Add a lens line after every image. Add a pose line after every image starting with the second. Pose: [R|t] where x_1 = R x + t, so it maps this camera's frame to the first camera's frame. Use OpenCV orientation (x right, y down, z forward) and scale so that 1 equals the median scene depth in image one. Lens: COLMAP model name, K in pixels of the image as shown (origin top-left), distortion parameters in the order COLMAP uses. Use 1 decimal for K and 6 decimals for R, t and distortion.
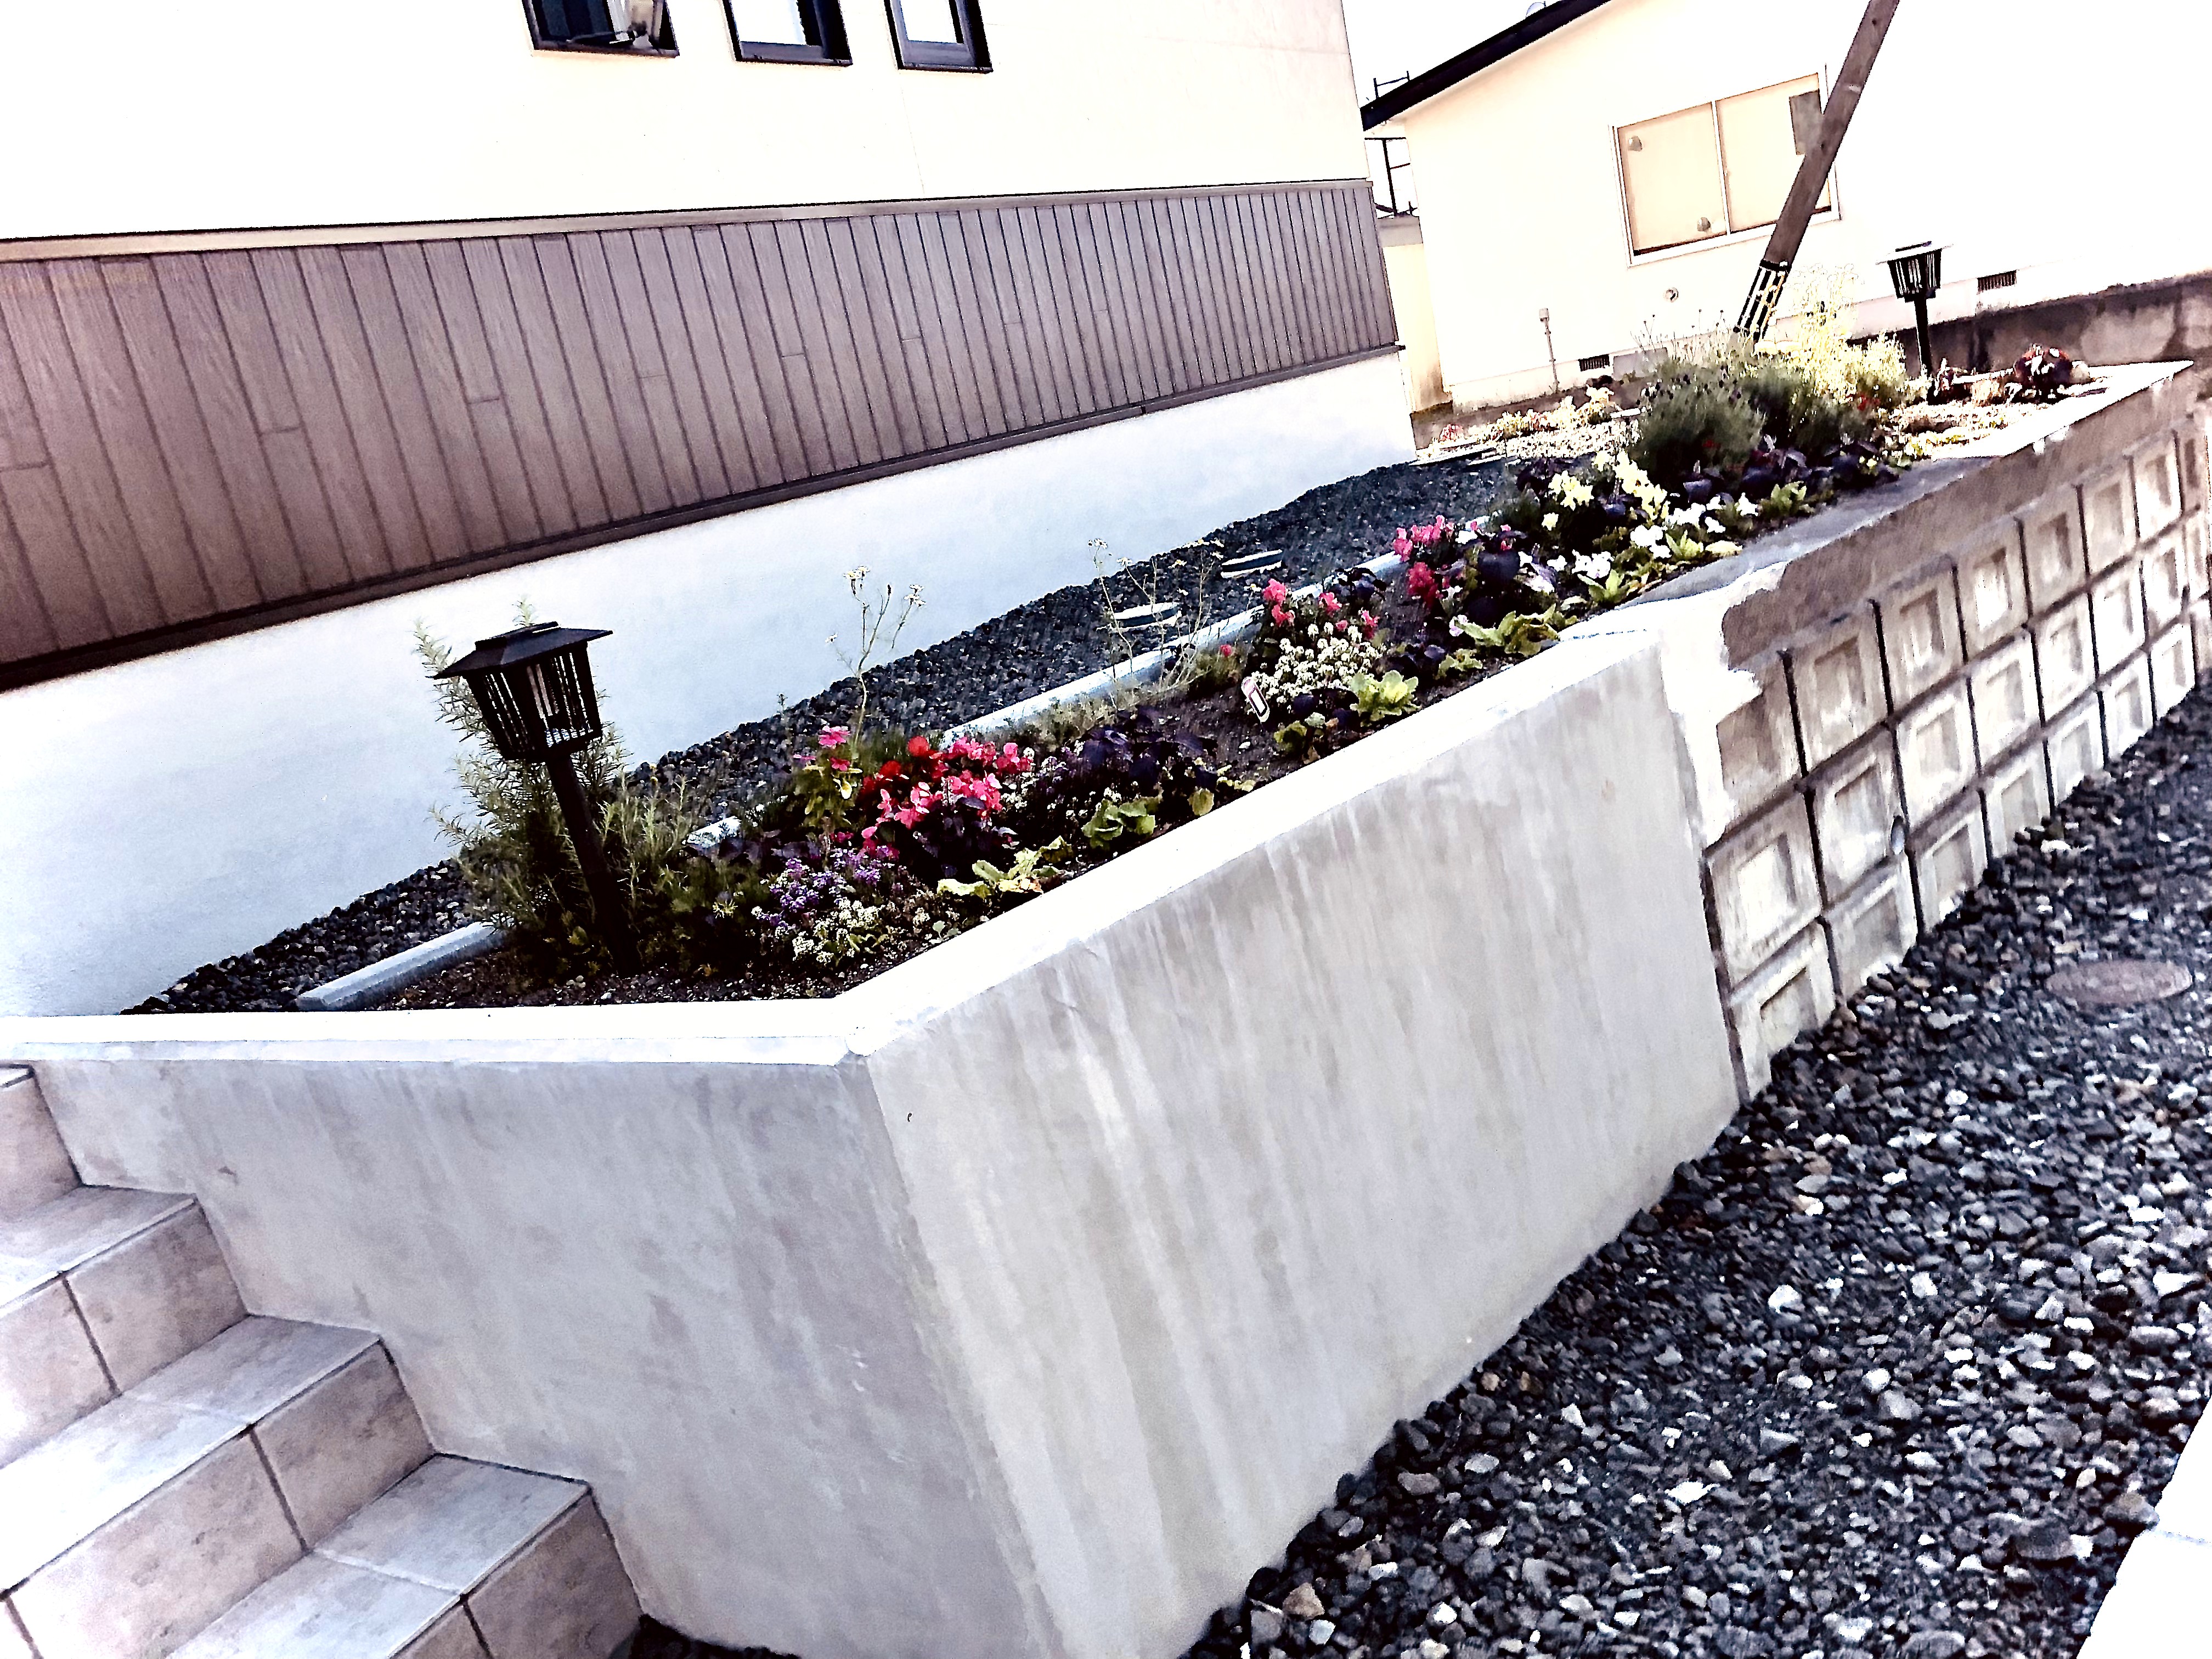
lens RADIAL K [[1855.8, 0, 1106.0], [0, 1855.8, 829.5], [0, 0, 1]] dist [0.015244, 0.008091]
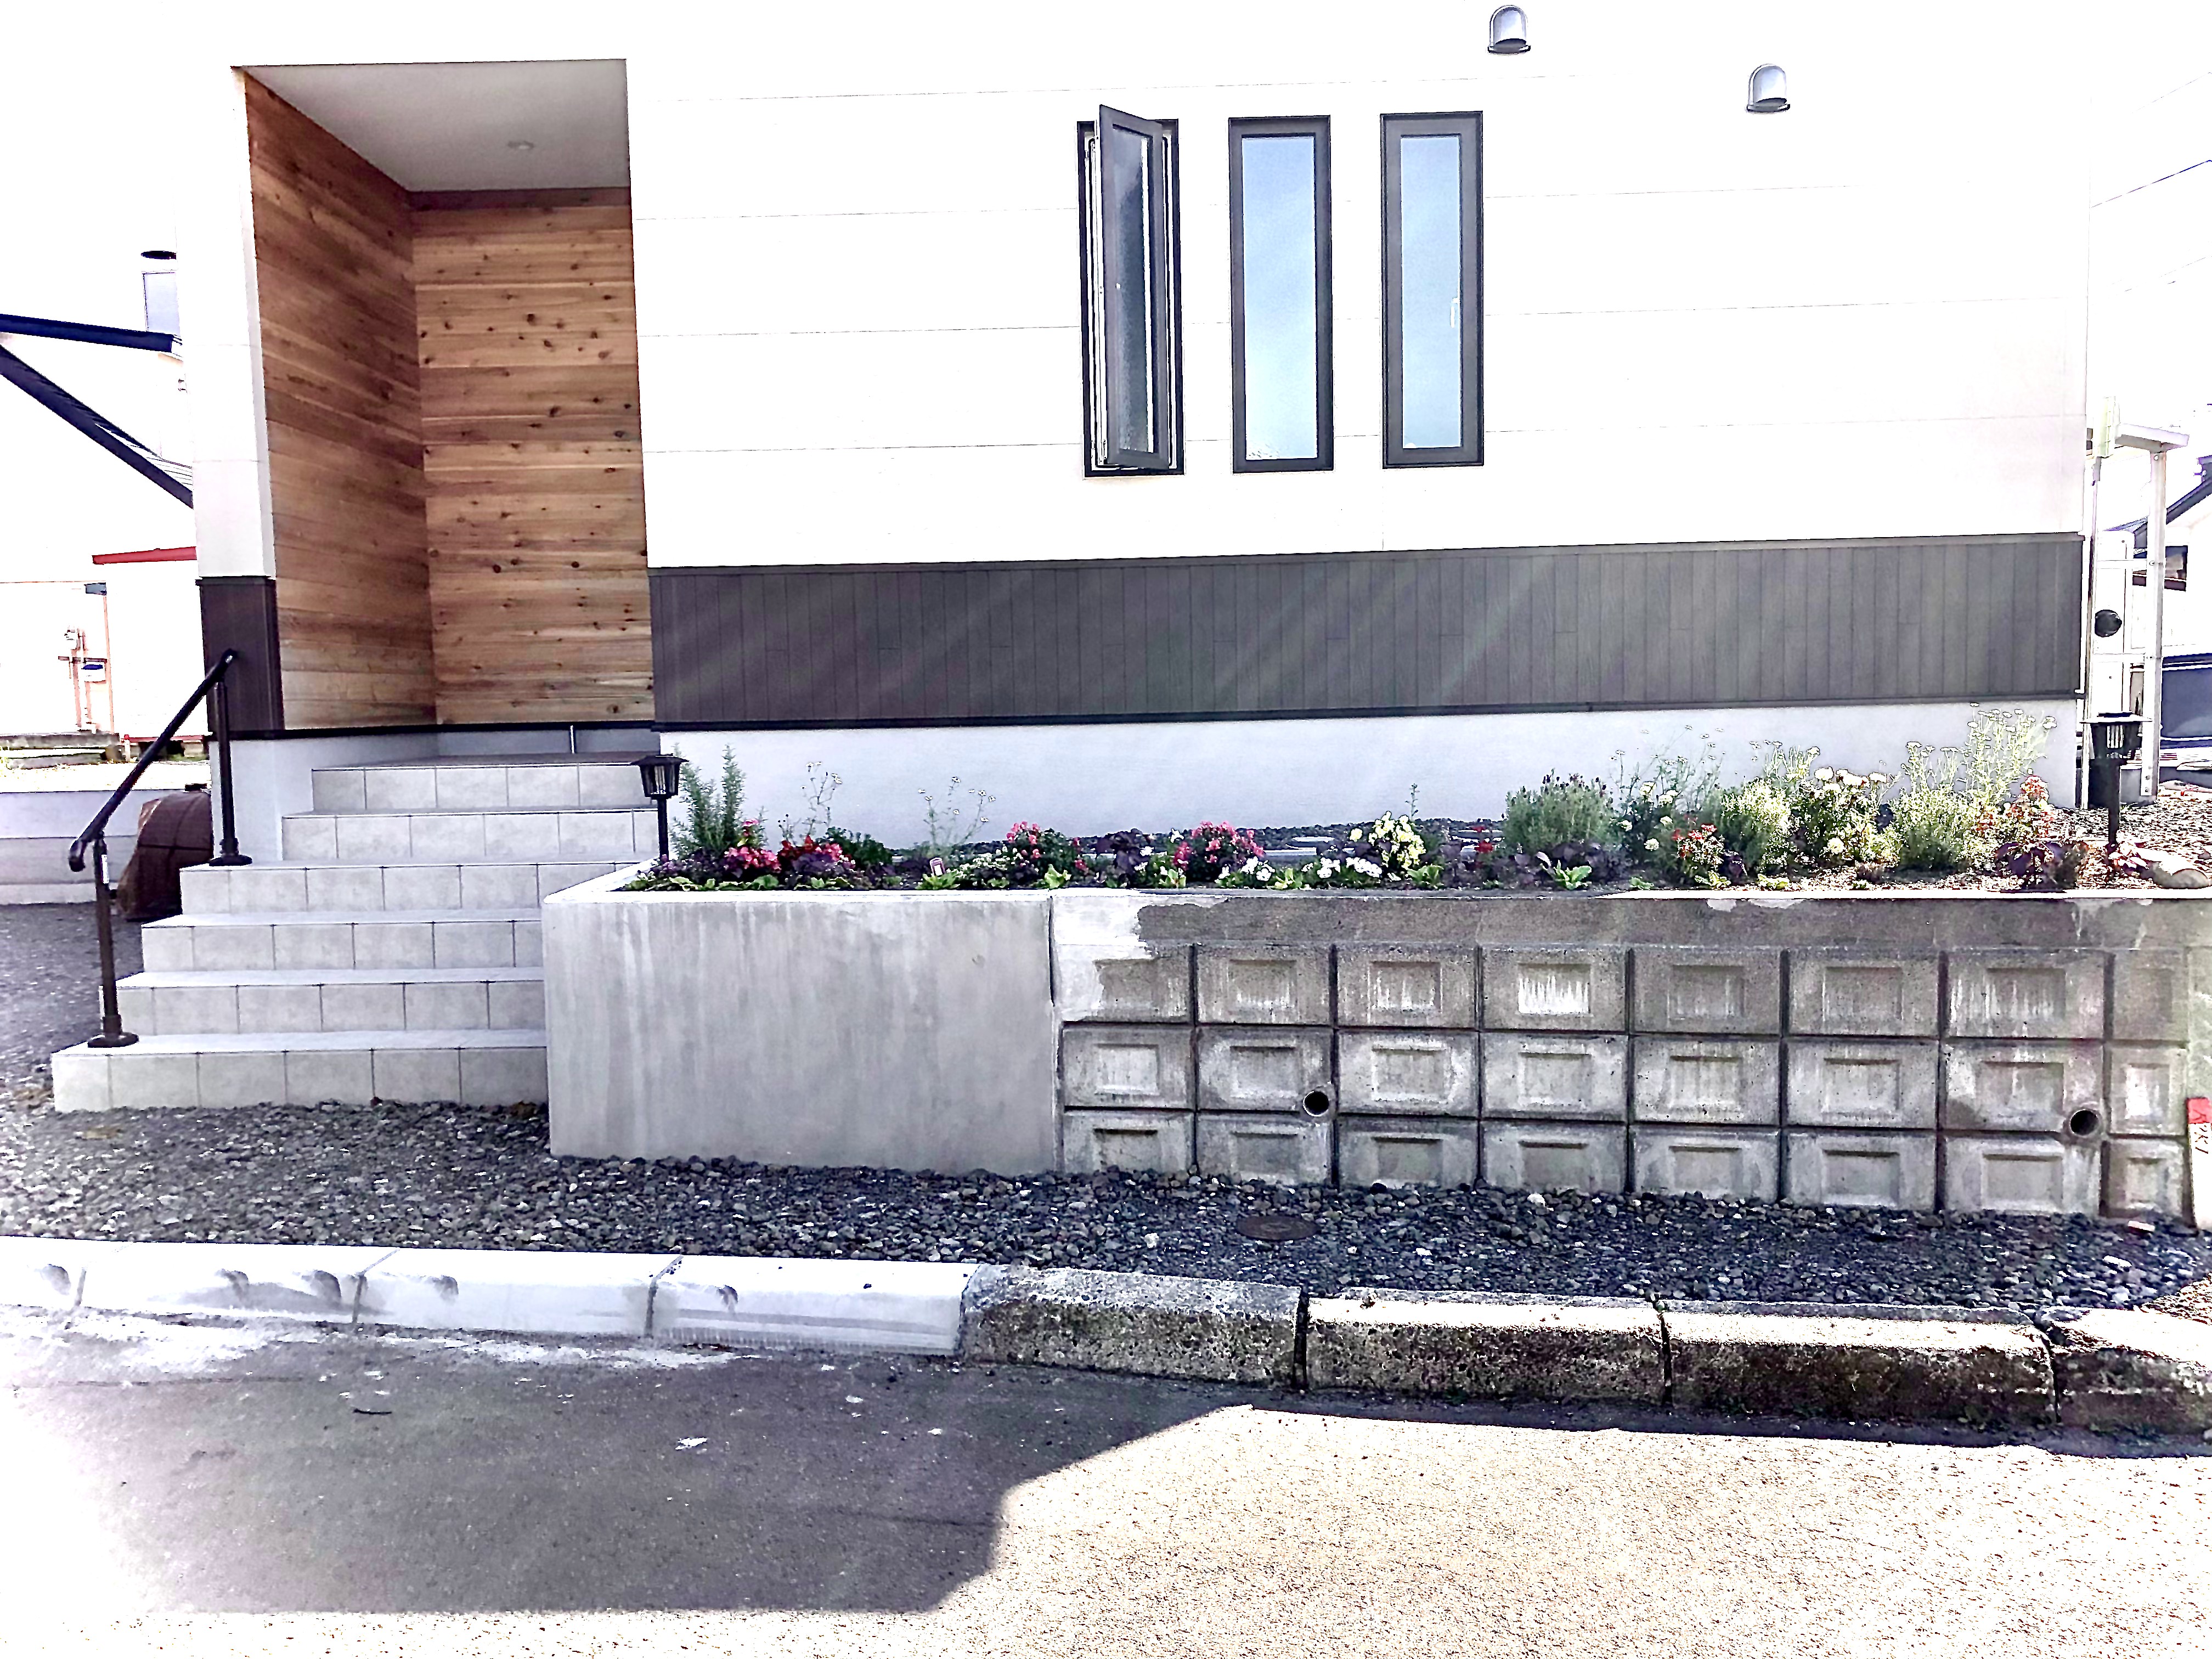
lens RADIAL K [[1855.8, 0, 1106.0], [0, 1855.8, 829.5], [0, 0, 1]] dist [0.015244, 0.008091]
pose [[0.501146, 0.267608, -0.822945, 1.752386], [-0.283286, 0.949316, 0.136189, -0.417636], [0.817680, 0.164878, 0.551556, 0.013799]]
